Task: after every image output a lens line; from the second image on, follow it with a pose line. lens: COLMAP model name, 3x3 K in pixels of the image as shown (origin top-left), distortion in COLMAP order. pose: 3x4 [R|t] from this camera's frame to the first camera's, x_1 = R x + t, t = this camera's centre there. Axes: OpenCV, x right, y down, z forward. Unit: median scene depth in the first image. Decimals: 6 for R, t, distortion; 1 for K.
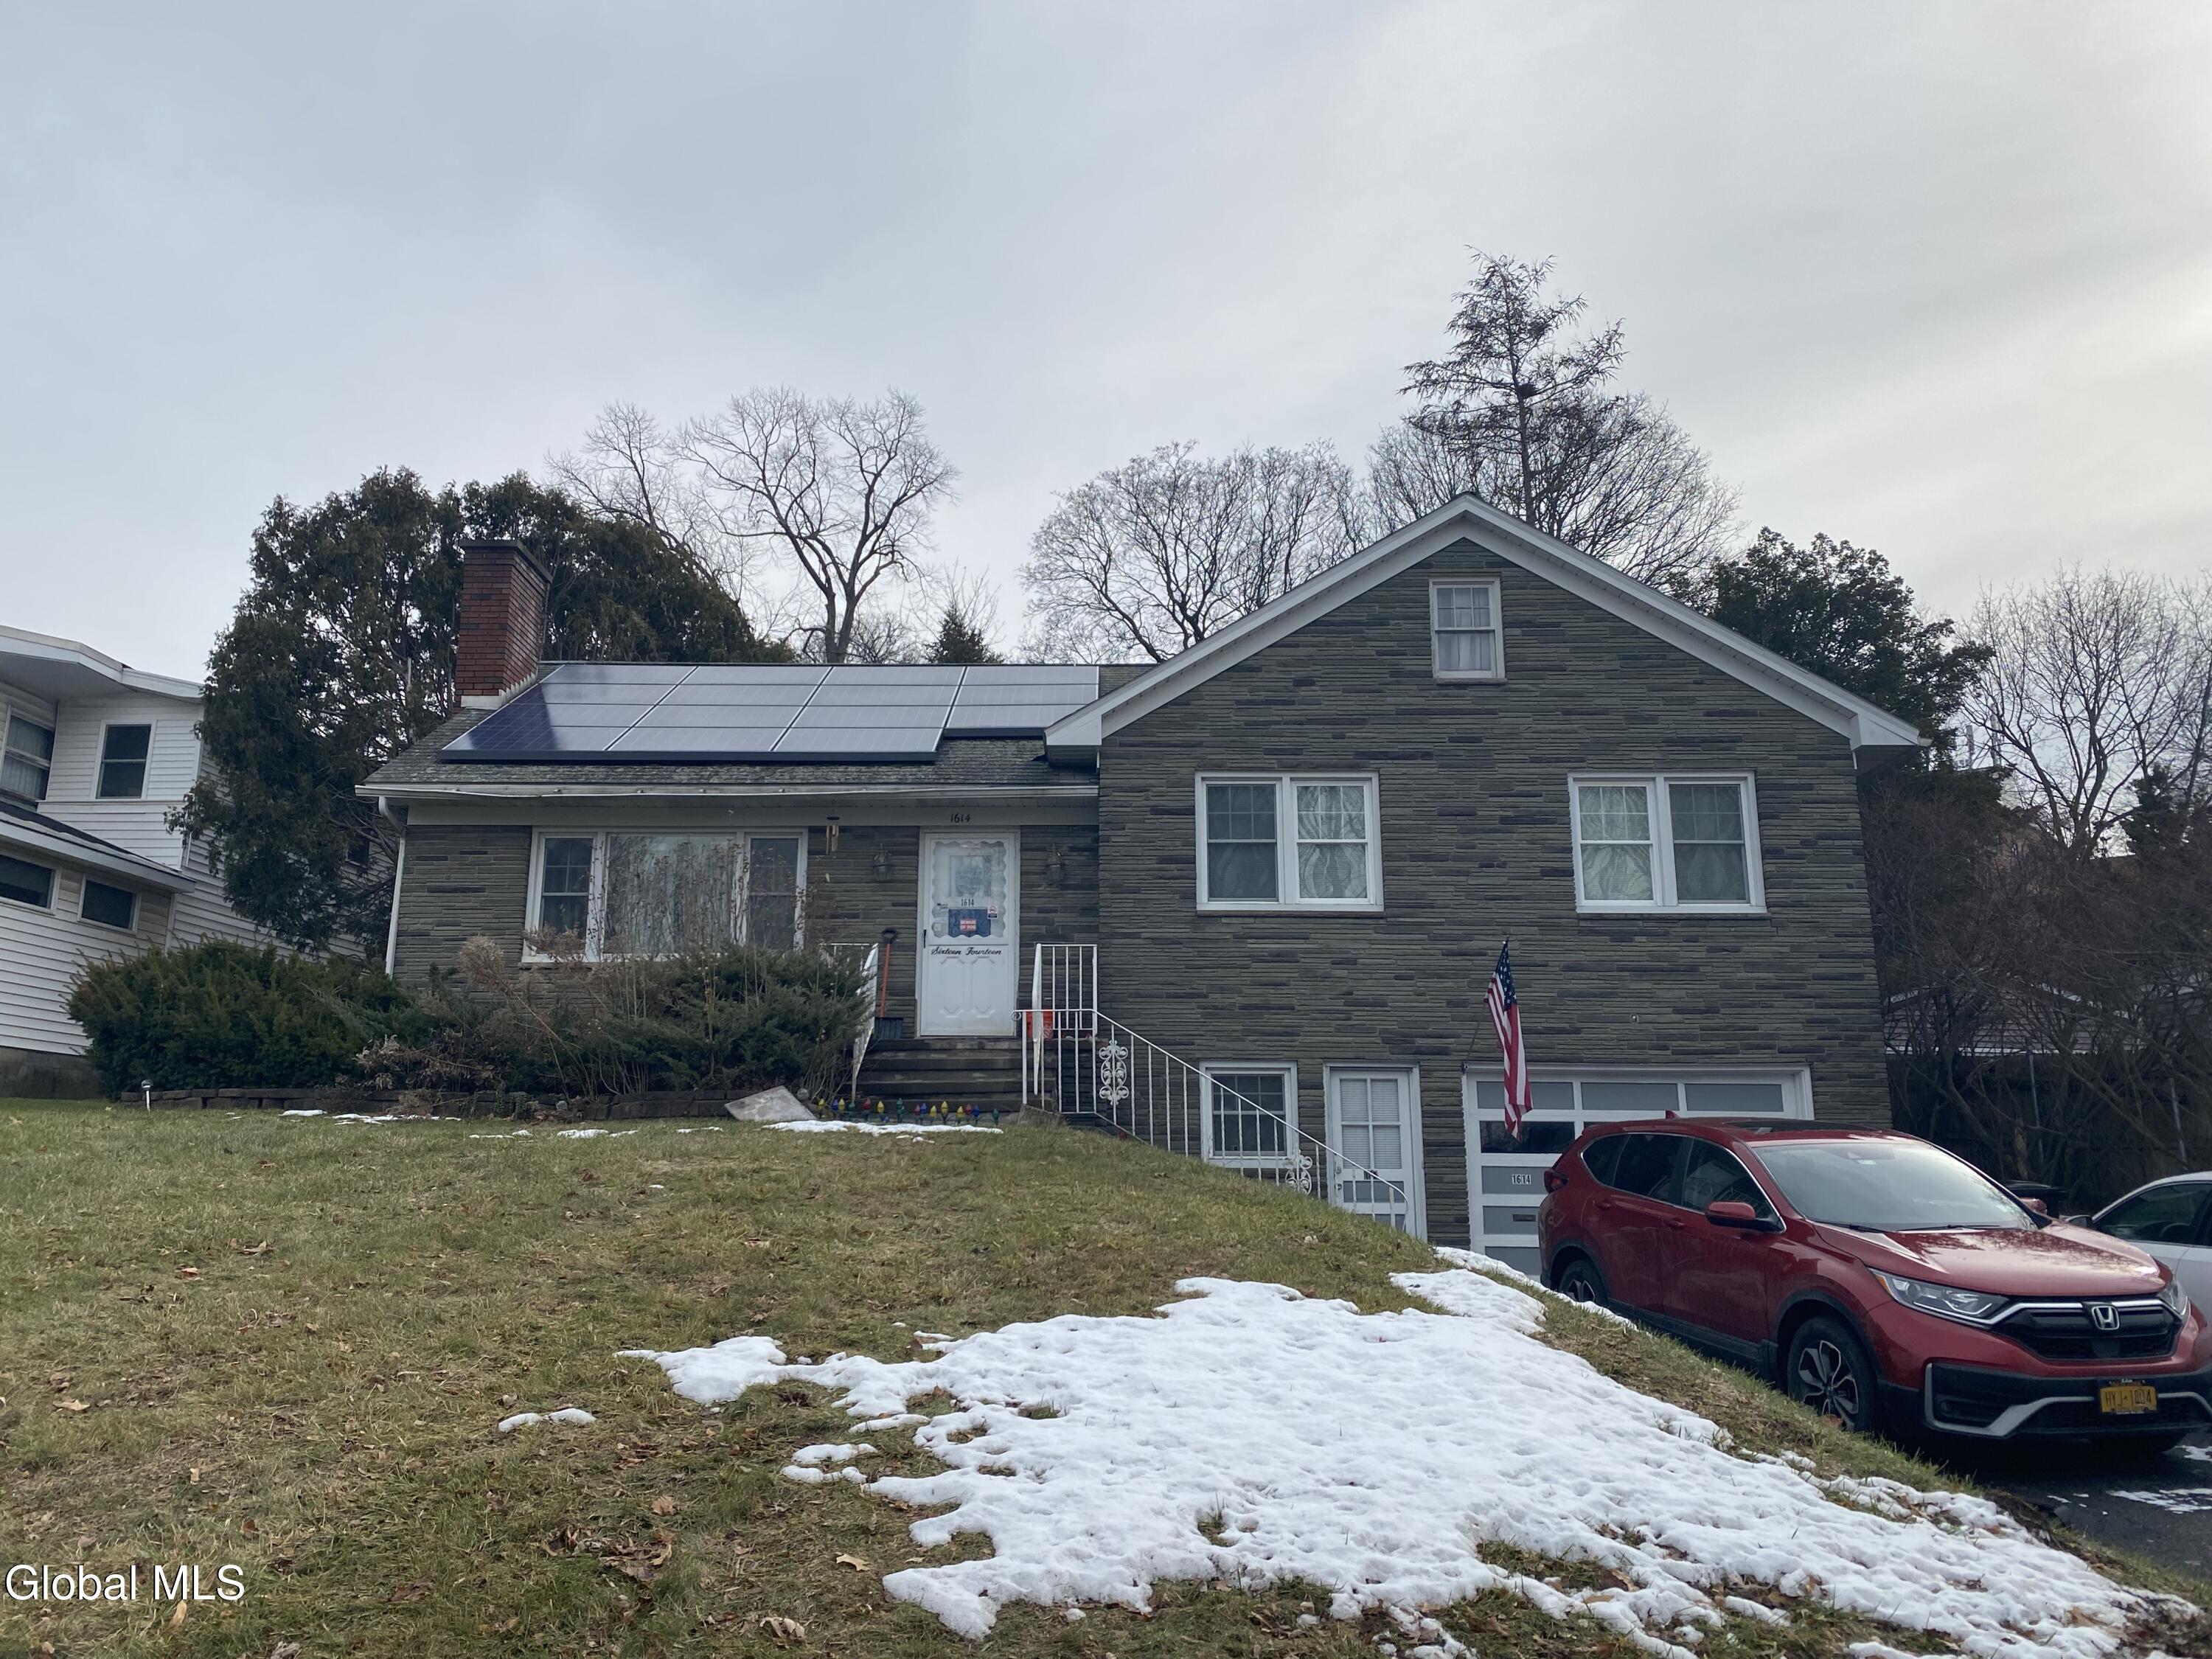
lens RADIAL K [[1675.5, 0, 1095.0], [0, 1675.5, 810.4], [0, 0, 1]] dist [0.049221, -0.056259]
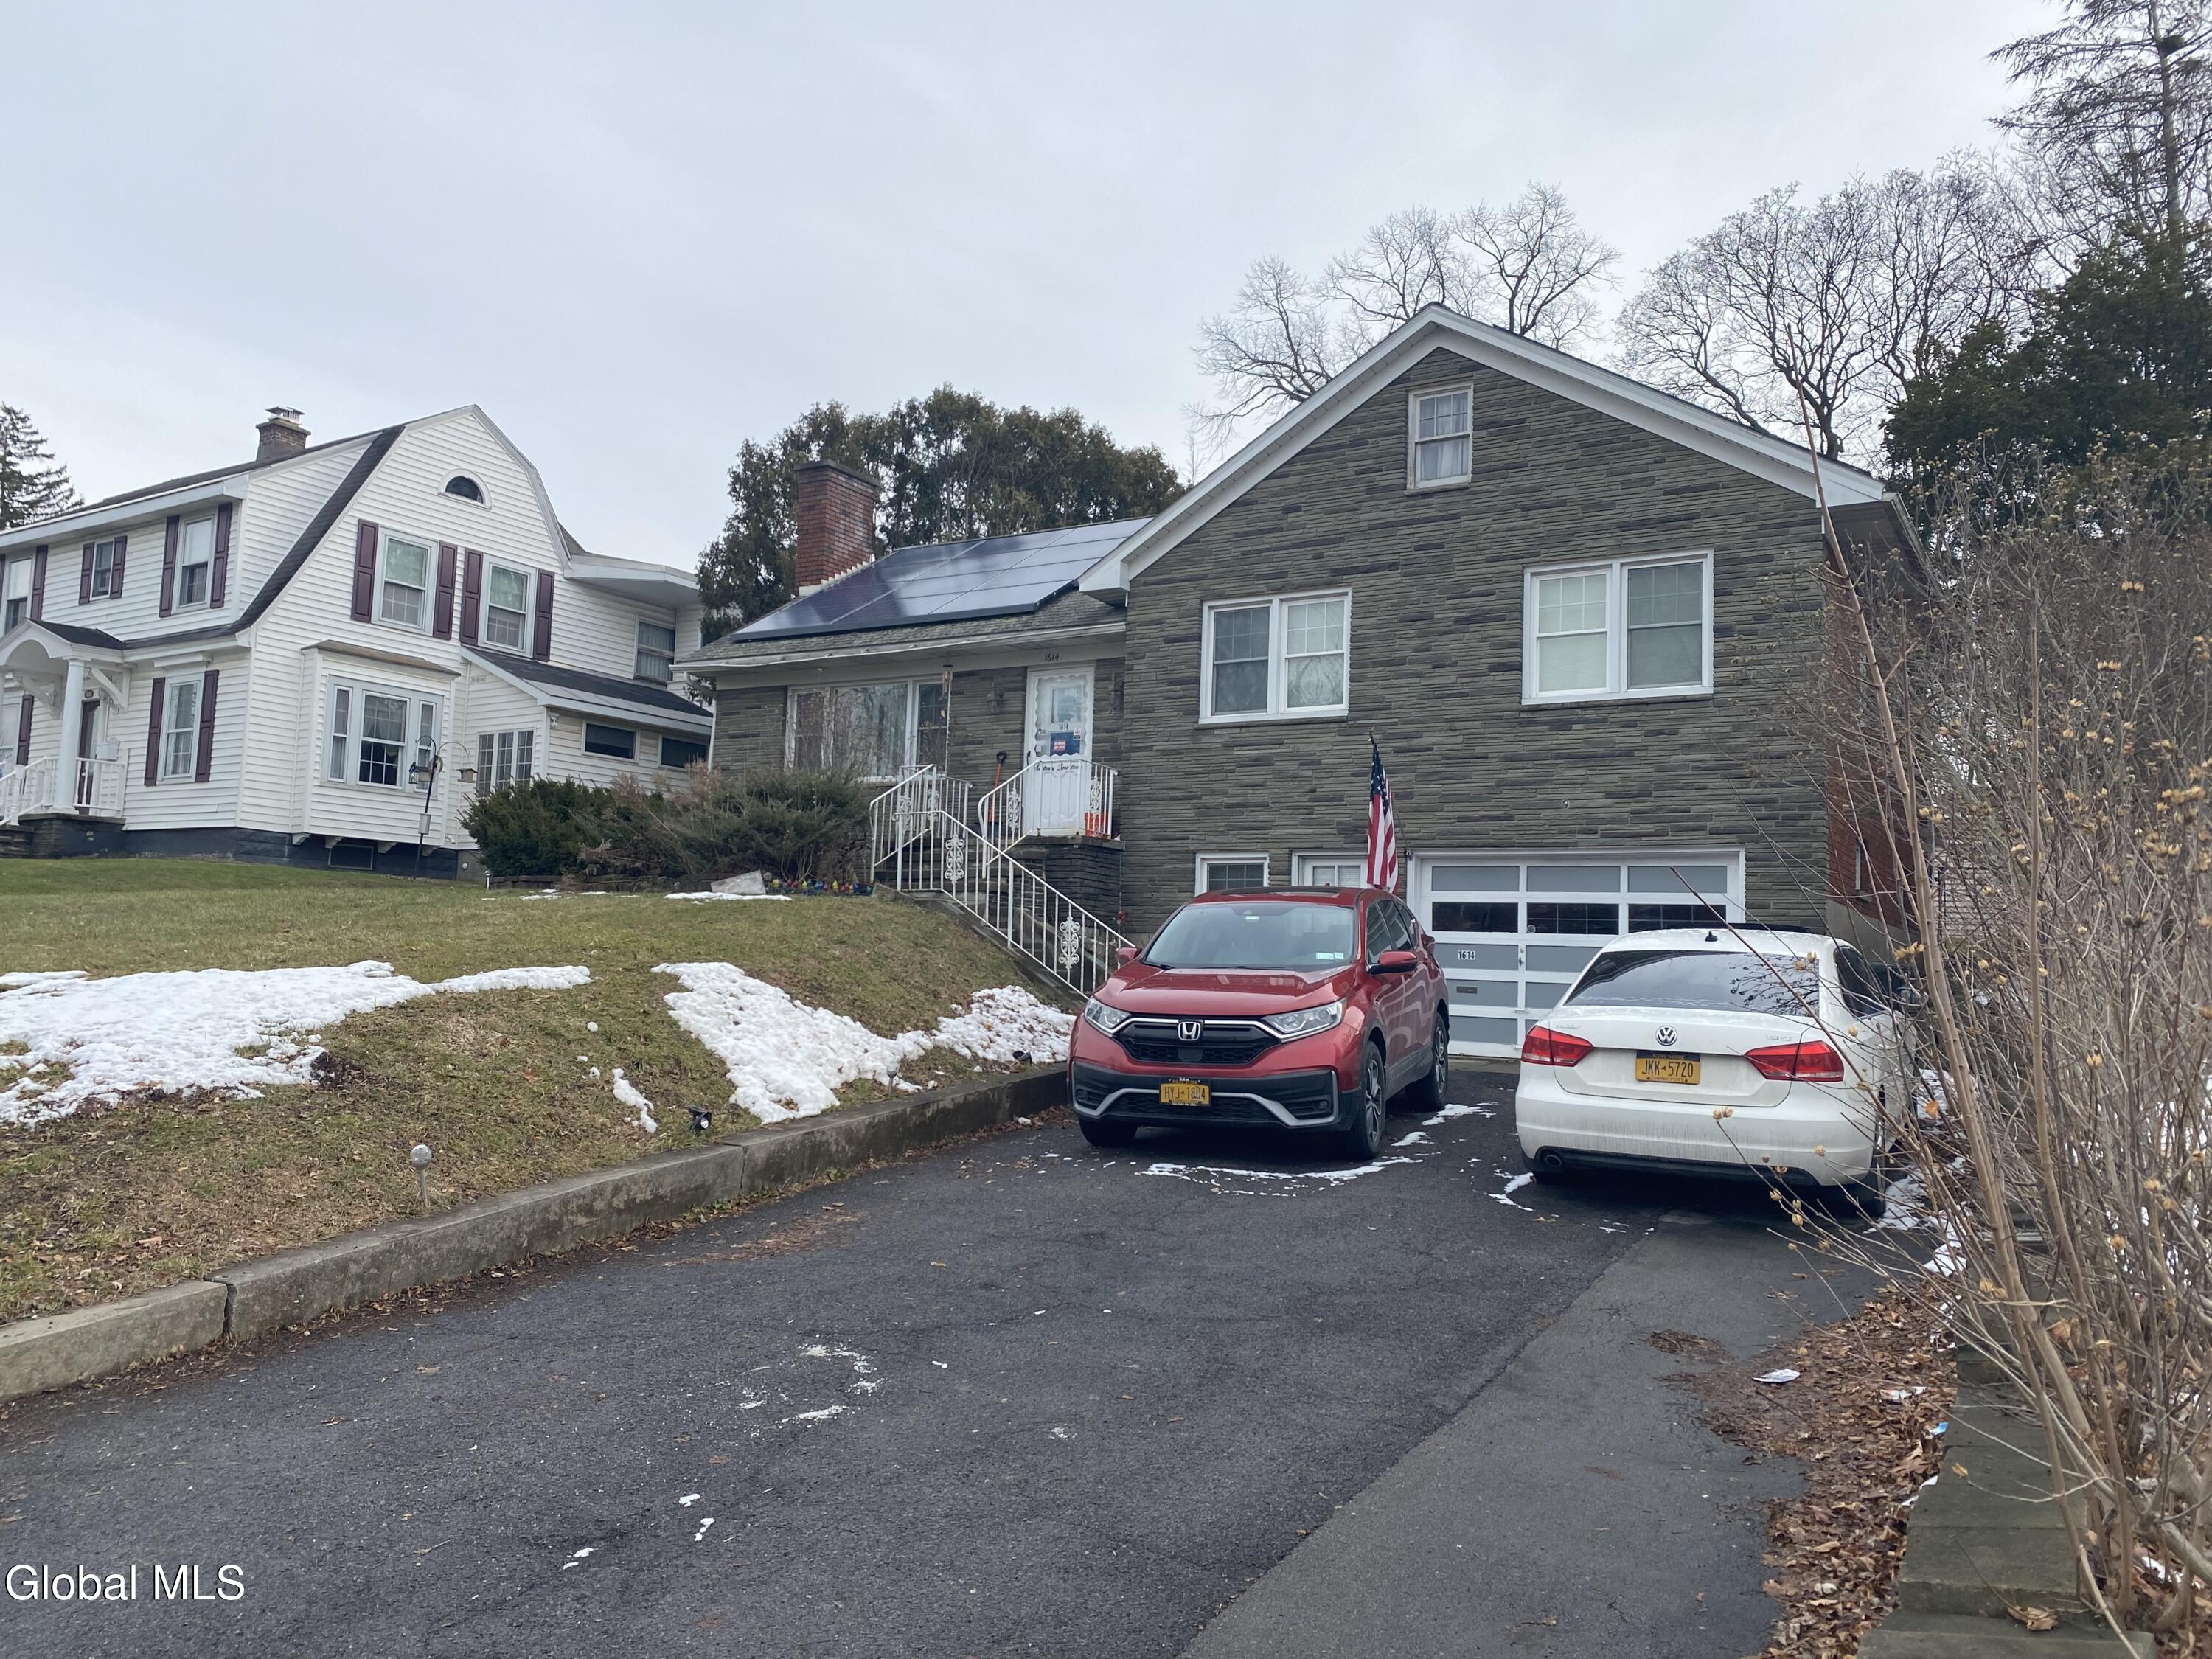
lens RADIAL K [[1675.5, 0, 1091.4], [0, 1675.5, 845.5], [0, 0, 1]] dist [0.049221, -0.056259]
pose [[0.859907, -0.018015, -0.510132, 0.574001], [0.083259, 0.990944, 0.105351, 0.014802], [0.503614, -0.133065, 0.853620, -0.031448]]
